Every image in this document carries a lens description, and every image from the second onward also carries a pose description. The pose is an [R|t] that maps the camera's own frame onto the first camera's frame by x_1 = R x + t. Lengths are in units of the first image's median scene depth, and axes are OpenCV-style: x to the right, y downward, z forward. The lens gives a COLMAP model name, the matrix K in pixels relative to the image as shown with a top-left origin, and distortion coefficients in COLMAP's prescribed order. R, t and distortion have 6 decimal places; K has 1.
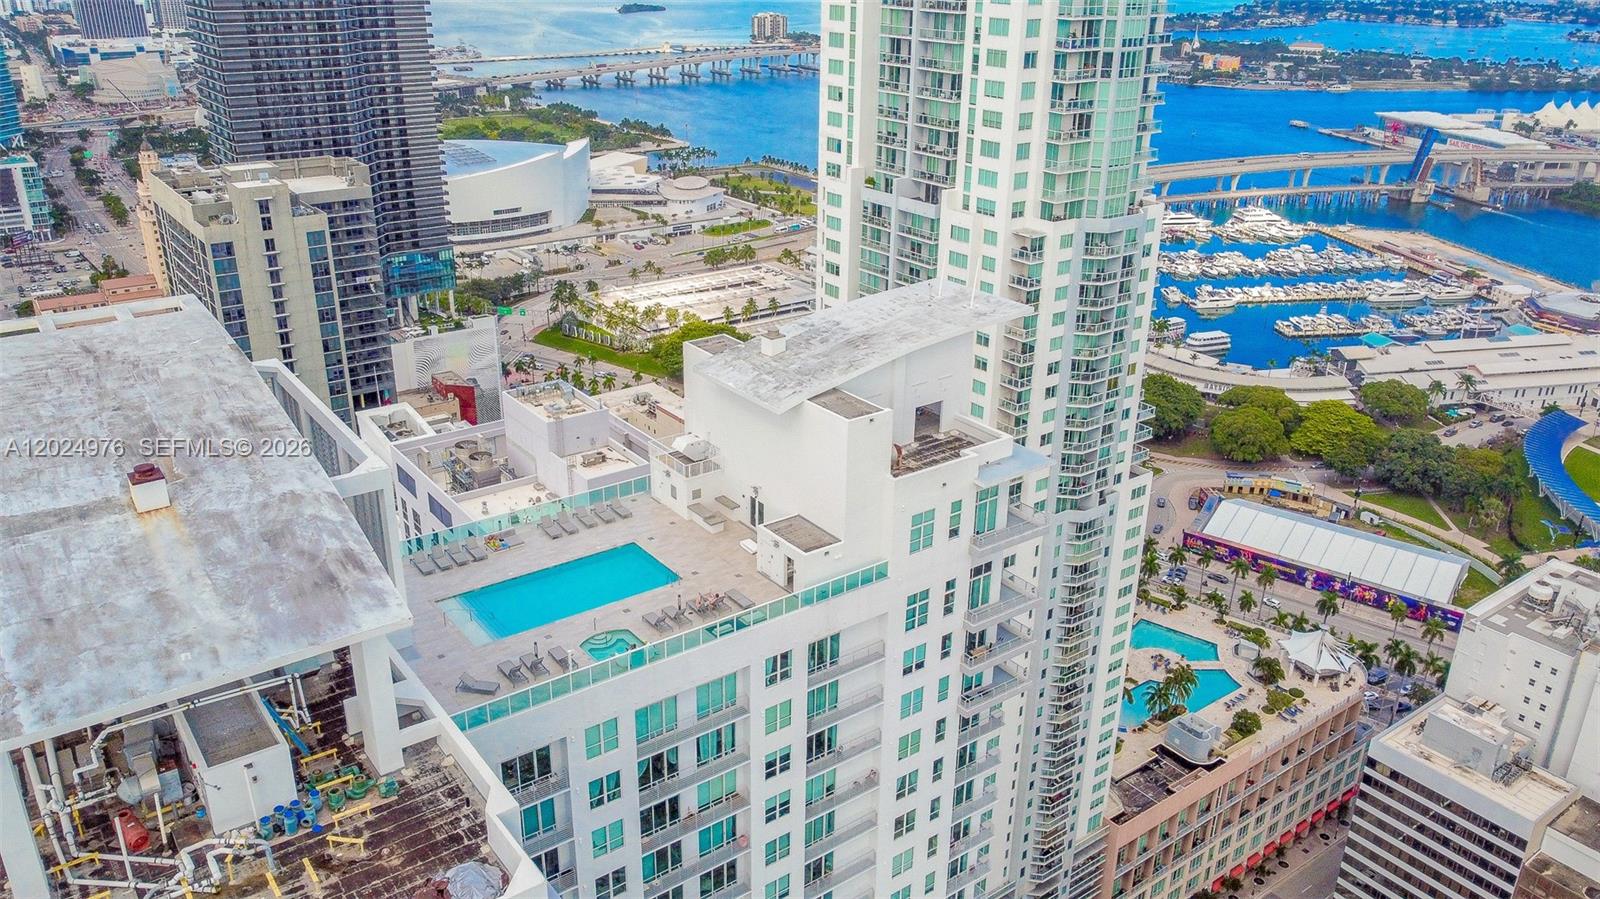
lens RADIAL K [[1208.4, 0, 799.7], [0, 1208.4, 447.4], [0, 0, 1]] dist [0.004968, -0.015767]
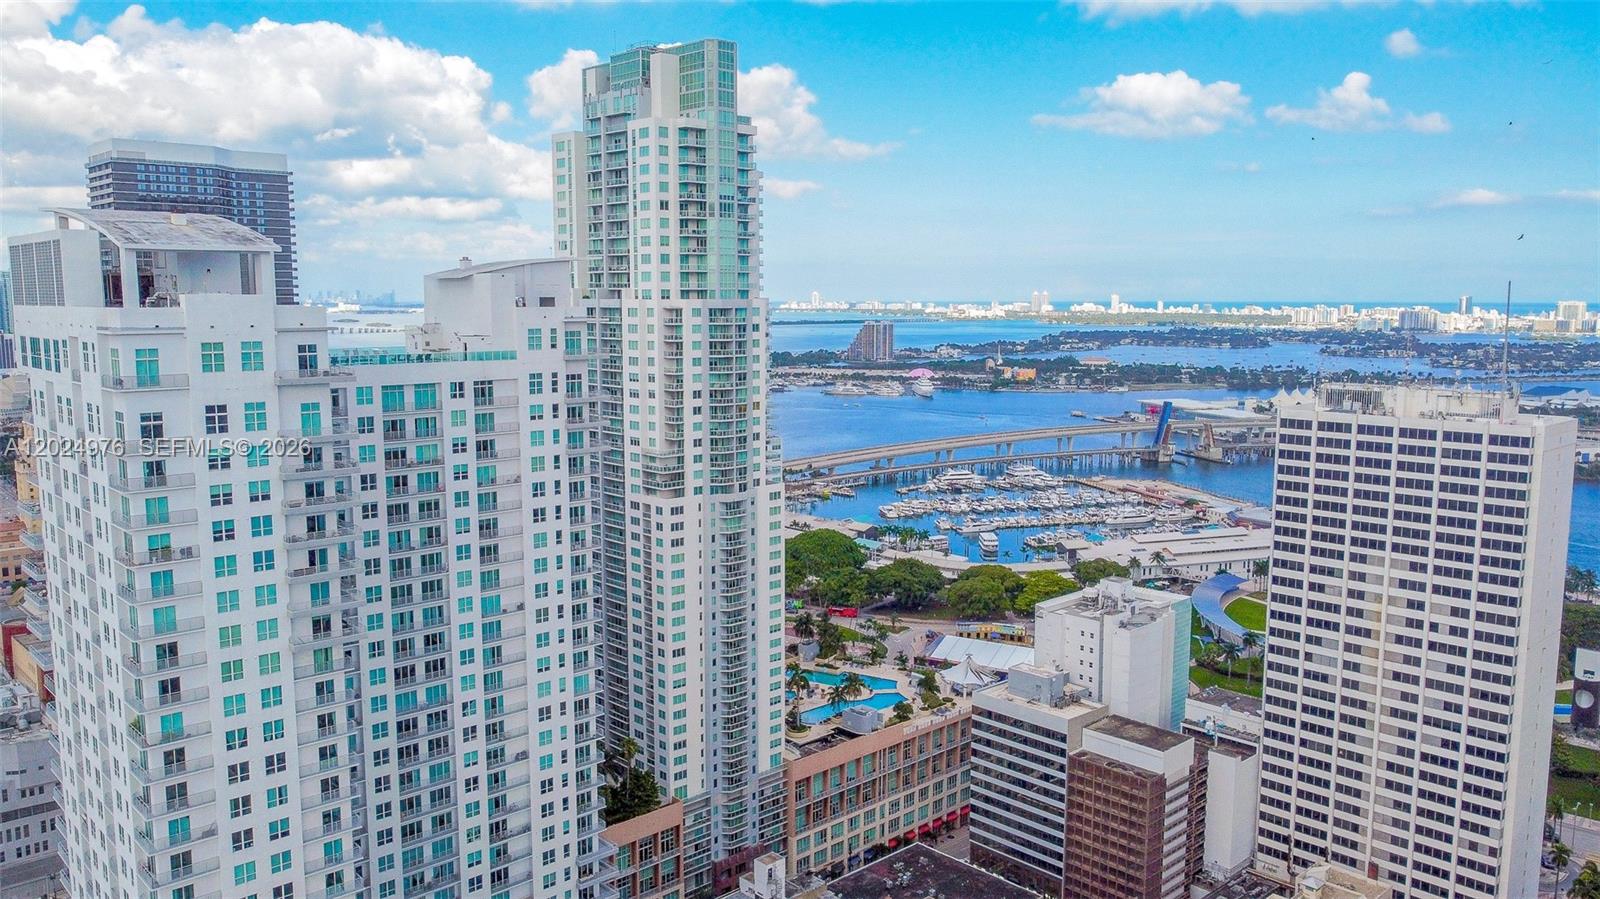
lens RADIAL K [[1208.4, 0, 799.7], [0, 1208.4, 451.6], [0, 0, 1]] dist [0.004968, -0.015767]
pose [[0.993218, -0.027645, 0.112929, 0.153695], [0.056678, 0.963216, -0.262685, 0.404035], [-0.101513, 0.267304, 0.958250, -0.476490]]
